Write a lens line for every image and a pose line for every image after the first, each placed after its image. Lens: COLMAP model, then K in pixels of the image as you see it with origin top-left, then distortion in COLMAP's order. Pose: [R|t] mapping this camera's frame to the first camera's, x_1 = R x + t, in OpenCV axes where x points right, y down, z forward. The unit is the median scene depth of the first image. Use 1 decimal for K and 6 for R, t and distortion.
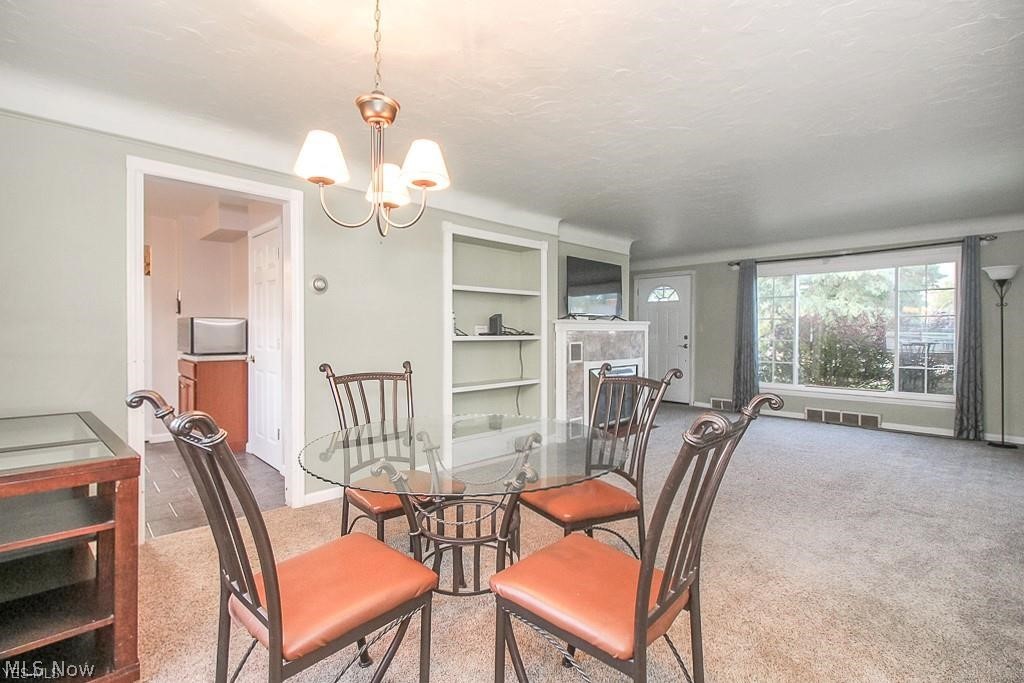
lens RADIAL K [[478.2, 0, 498.2], [0, 478.2, 331.5], [0, 0, 1]] dist [-0.001818, -0.000605]
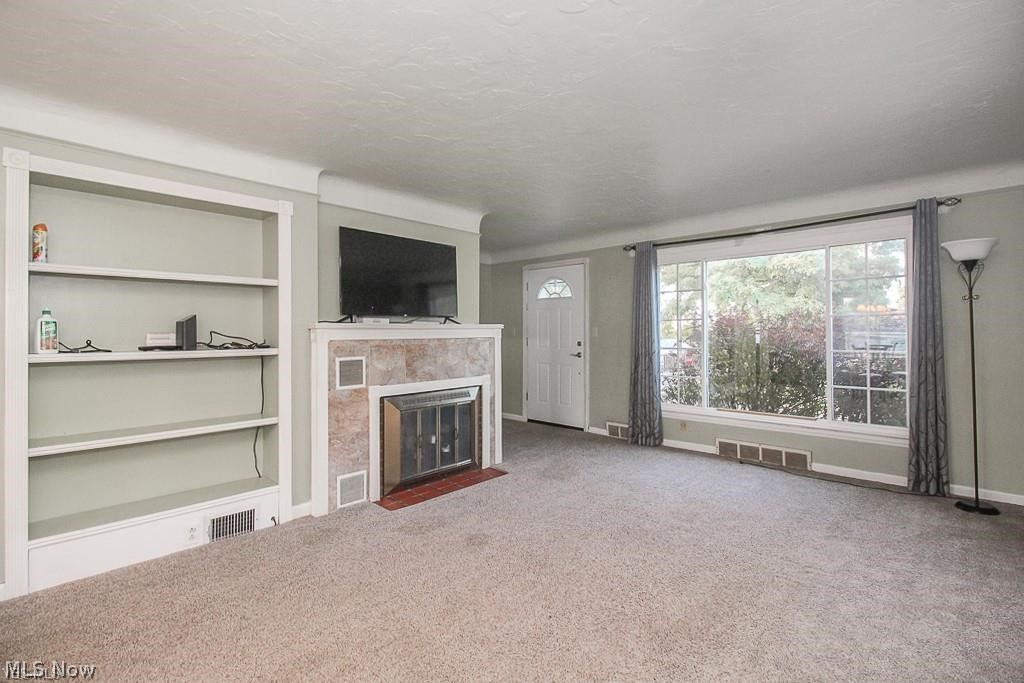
lens RADIAL K [[474.5, 0, 505.6], [0, 474.5, 322.9], [0, 0, 1]] dist [0.004150, -0.000200]
pose [[0.998804, -0.004930, 0.048644, 0.337129], [0.005810, 0.999822, -0.017973, -0.011840], [-0.048547, 0.018235, 0.998654, 0.331186]]
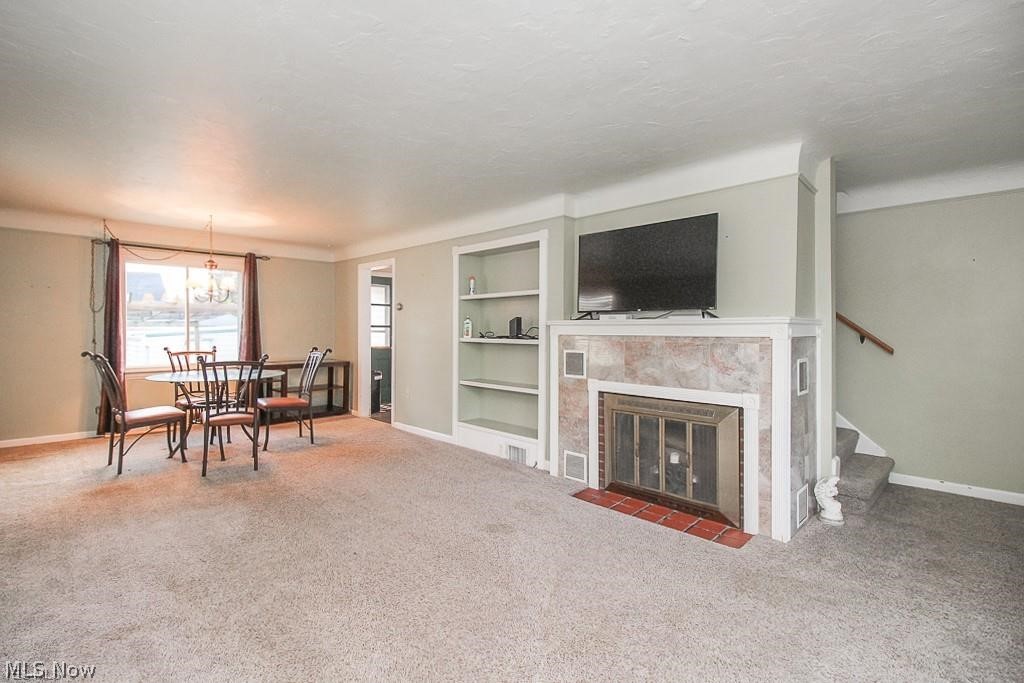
lens RADIAL K [[474.5, 0, 505.6], [0, 474.5, 322.9], [0, 0, 1]] dist [0.004150, -0.000200]
pose [[0.020012, -0.013008, -0.999715, 0.883971], [-0.001384, 0.999914, -0.013038, -0.010558], [0.999799, 0.001645, 0.019992, 0.861924]]
